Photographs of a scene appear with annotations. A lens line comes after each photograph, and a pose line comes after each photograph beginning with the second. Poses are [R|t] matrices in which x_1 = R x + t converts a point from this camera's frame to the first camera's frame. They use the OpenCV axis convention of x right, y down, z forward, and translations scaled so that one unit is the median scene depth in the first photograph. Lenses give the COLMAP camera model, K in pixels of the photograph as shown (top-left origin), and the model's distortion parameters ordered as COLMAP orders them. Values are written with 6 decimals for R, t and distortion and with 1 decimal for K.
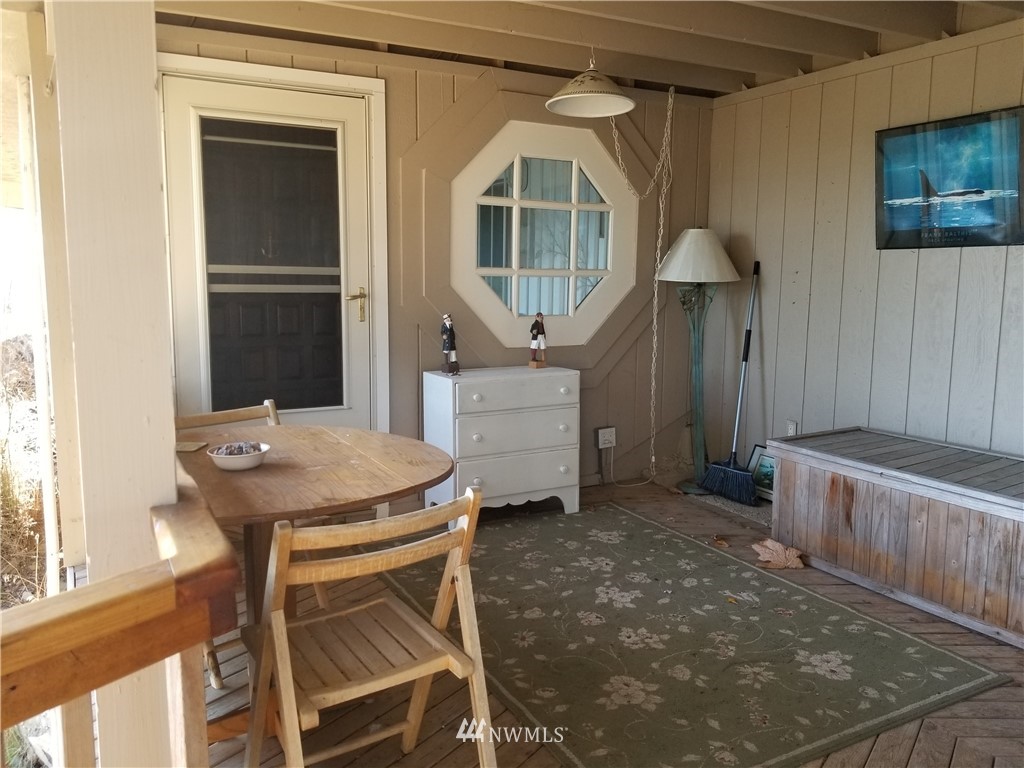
lens RADIAL K [[800.4, 0, 504.1], [0, 800.4, 381.0], [0, 0, 1]] dist [0.092958, -0.111780]
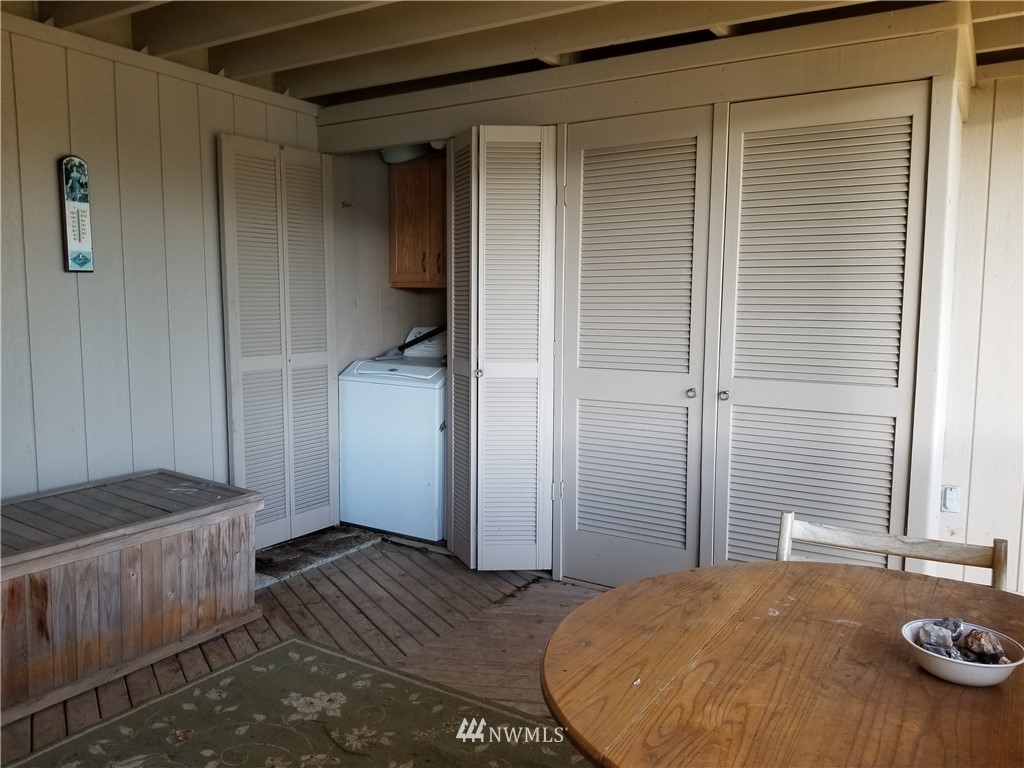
lens RADIAL K [[800.4, 0, 504.1], [0, 800.4, 381.0], [0, 0, 1]] dist [0.092958, -0.111780]
pose [[-0.475453, -0.106502, 0.873271, -0.466711], [0.101712, 0.979334, 0.174814, -0.159226], [-0.873842, 0.171938, -0.454794, 1.069287]]
